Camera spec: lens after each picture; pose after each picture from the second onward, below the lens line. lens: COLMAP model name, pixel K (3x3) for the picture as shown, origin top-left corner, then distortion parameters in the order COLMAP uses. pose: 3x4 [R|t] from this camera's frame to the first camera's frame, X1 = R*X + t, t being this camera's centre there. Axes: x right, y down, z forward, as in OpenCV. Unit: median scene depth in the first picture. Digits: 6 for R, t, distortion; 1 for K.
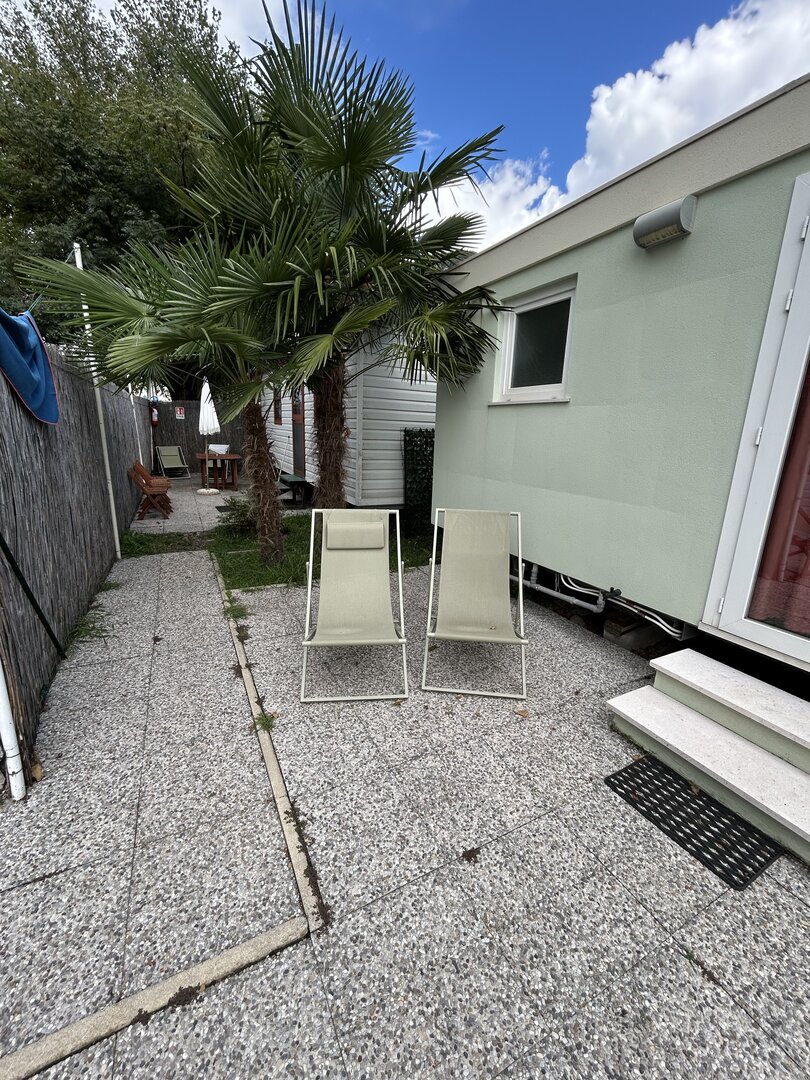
lens RADIAL K [[438.7, 0, 410.0], [0, 438.7, 539.5], [0, 0, 1]] dist [0.000195, 0.000729]
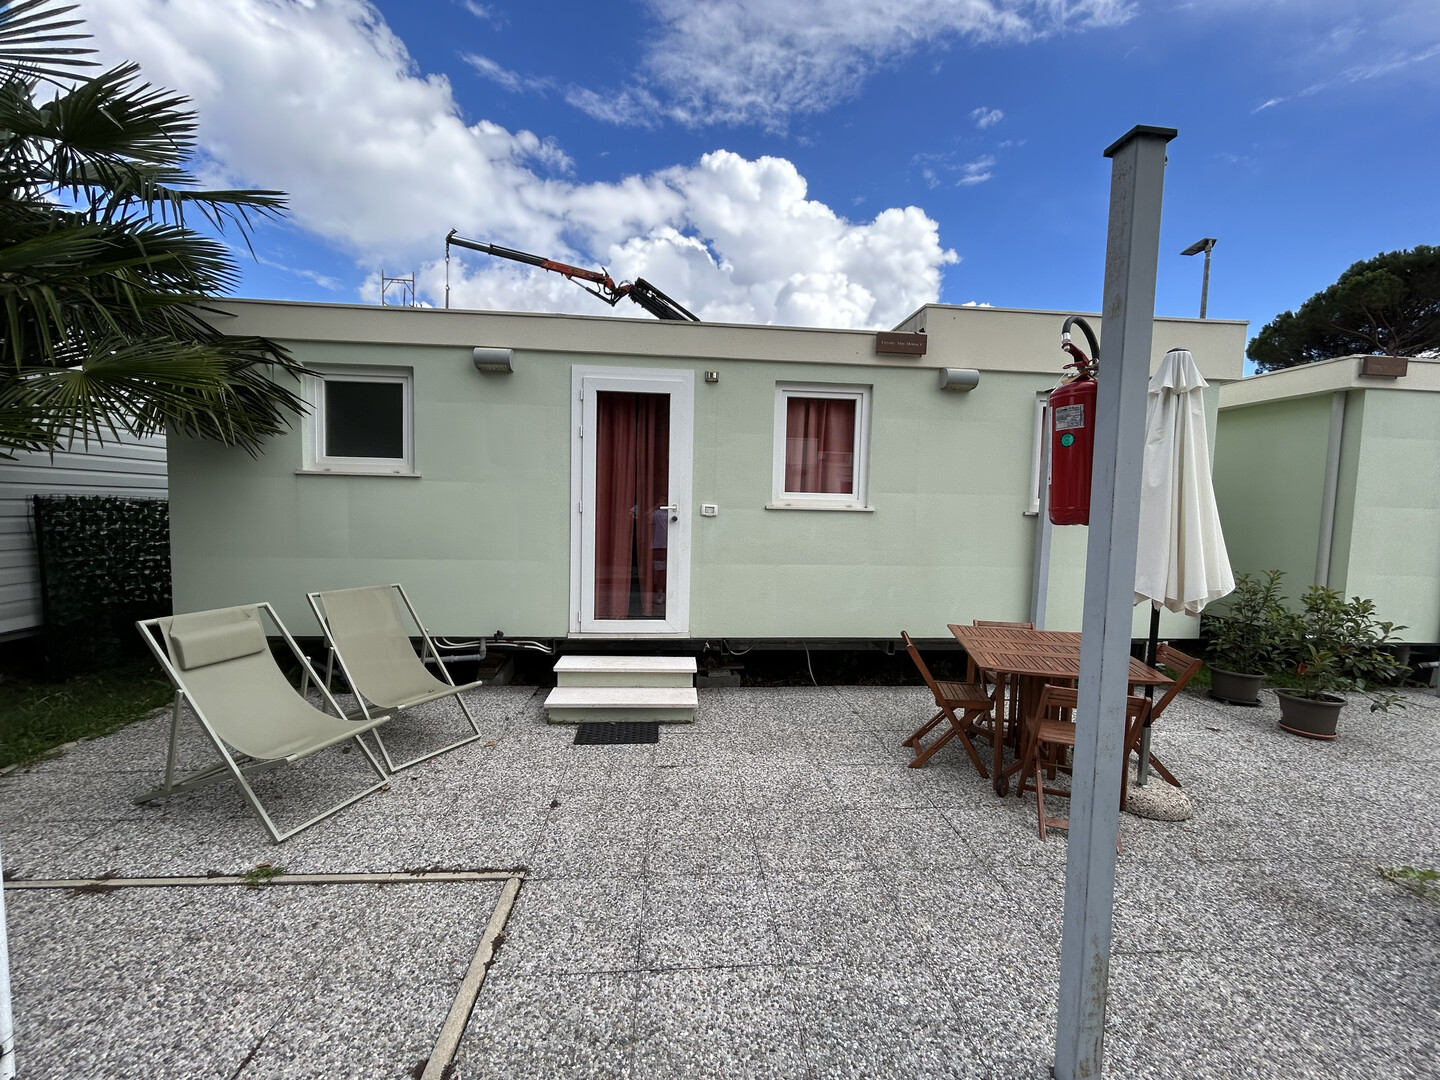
lens RADIAL K [[584.9, 0, 723.9], [0, 584.9, 548.9], [0, 0, 1]] dist [0.000195, 0.000729]
pose [[0.377559, -0.091087, 0.921495, -0.788615], [0.214130, 0.976765, 0.008816, 0.009103], [-0.900887, 0.193991, 0.388291, -0.230444]]
